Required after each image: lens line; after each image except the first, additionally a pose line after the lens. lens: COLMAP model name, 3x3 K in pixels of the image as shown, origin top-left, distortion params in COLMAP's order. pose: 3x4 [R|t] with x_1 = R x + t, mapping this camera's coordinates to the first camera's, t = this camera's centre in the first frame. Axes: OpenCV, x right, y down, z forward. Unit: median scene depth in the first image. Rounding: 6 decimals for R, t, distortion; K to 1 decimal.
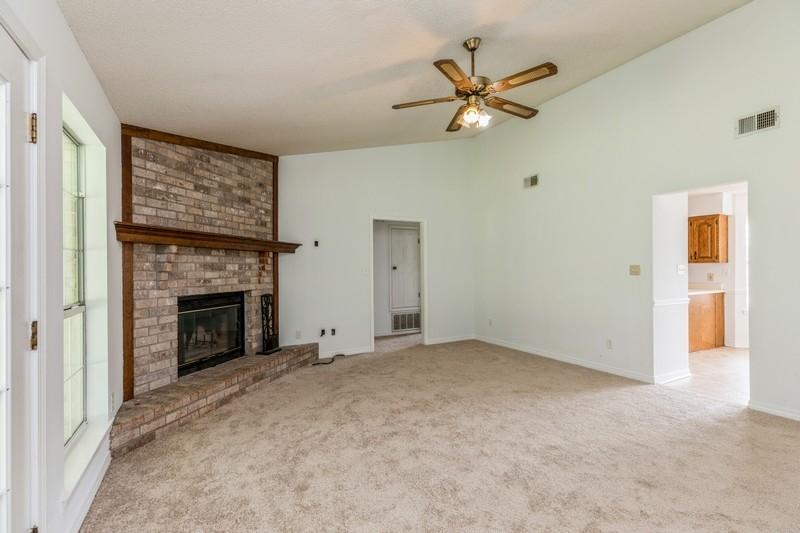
lens RADIAL K [[361.8, 0, 398.0], [0, 361.8, 267.8], [0, 0, 1]] dist [0.003277, -0.002026]
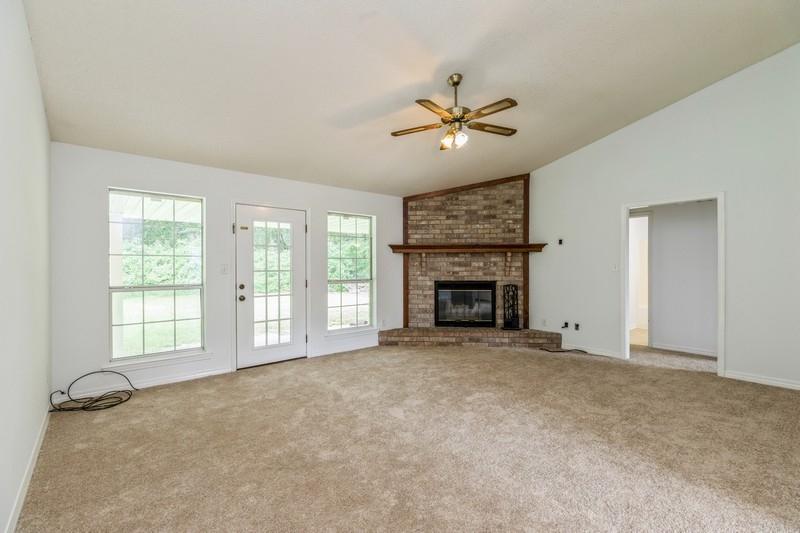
lens RADIAL K [[361.8, 0, 404.8], [0, 361.8, 265.8], [0, 0, 1]] dist [0.003277, -0.002026]
pose [[0.194436, 0.002037, -0.980913, 0.972828], [0.004964, 0.999983, 0.003061, -0.001578], [0.980903, -0.005465, 0.194423, 0.432085]]
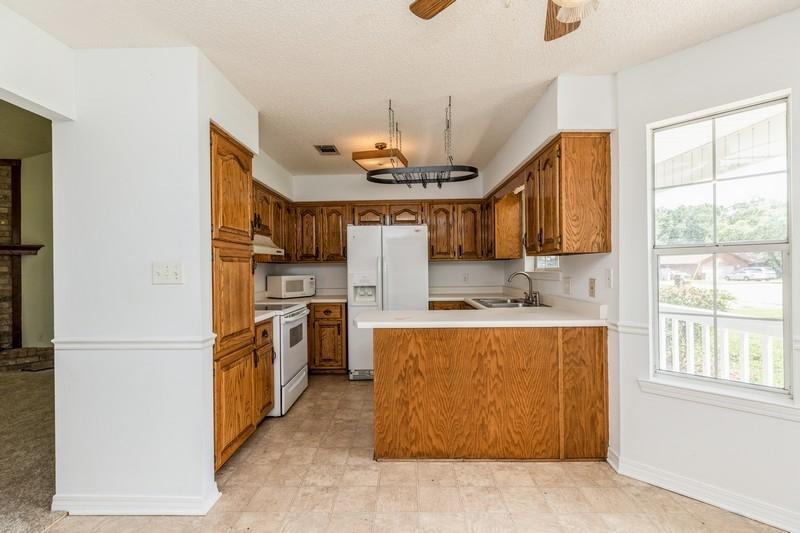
lens RADIAL K [[361.8, 0, 394.4], [0, 361.8, 267.7], [0, 0, 1]] dist [0.003277, -0.002026]
pose [[0.864799, -0.004969, -0.502093, 1.323872], [0.007426, 0.999968, 0.002894, -0.000894], [0.502063, -0.006232, 0.864809, 0.803552]]
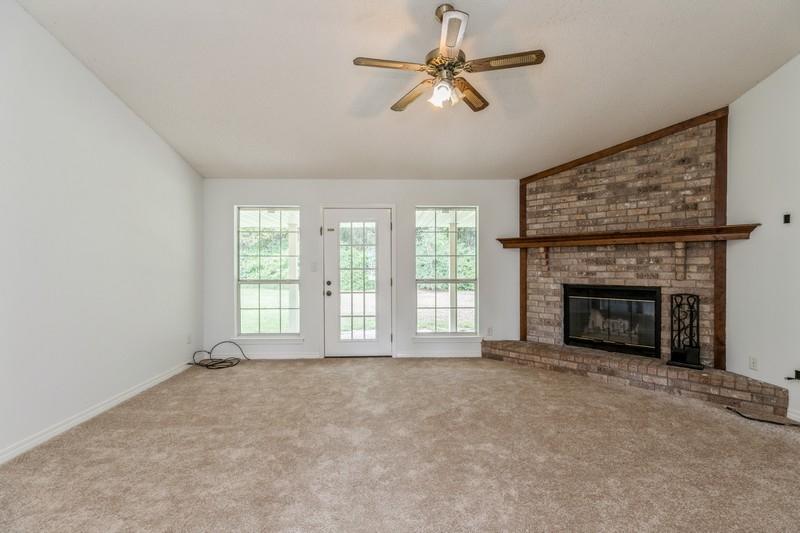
lens RADIAL K [[361.8, 0, 393.6], [0, 361.8, 266.2], [0, 0, 1]] dist [0.003277, -0.002026]
pose [[-0.471515, 0.007656, -0.881825, 0.764159], [0.007204, 0.999962, 0.004830, 0.002159], [0.881829, -0.004076, -0.471552, 0.933203]]
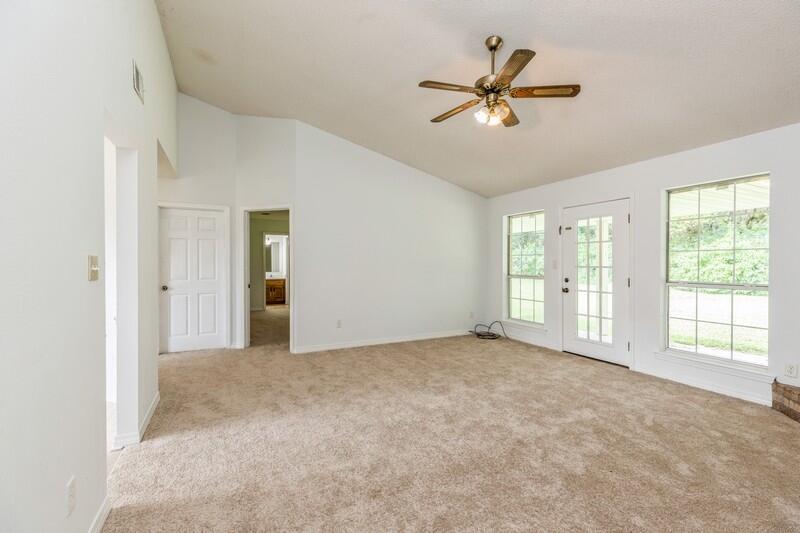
lens RADIAL K [[361.8, 0, 392.4], [0, 361.8, 263.7], [0, 0, 1]] dist [0.003277, -0.002026]
pose [[-0.996836, 0.003853, 0.079388, 0.289954], [0.003797, 0.999992, -0.000847, 0.004795], [-0.079391, -0.000543, -0.996843, 1.473550]]
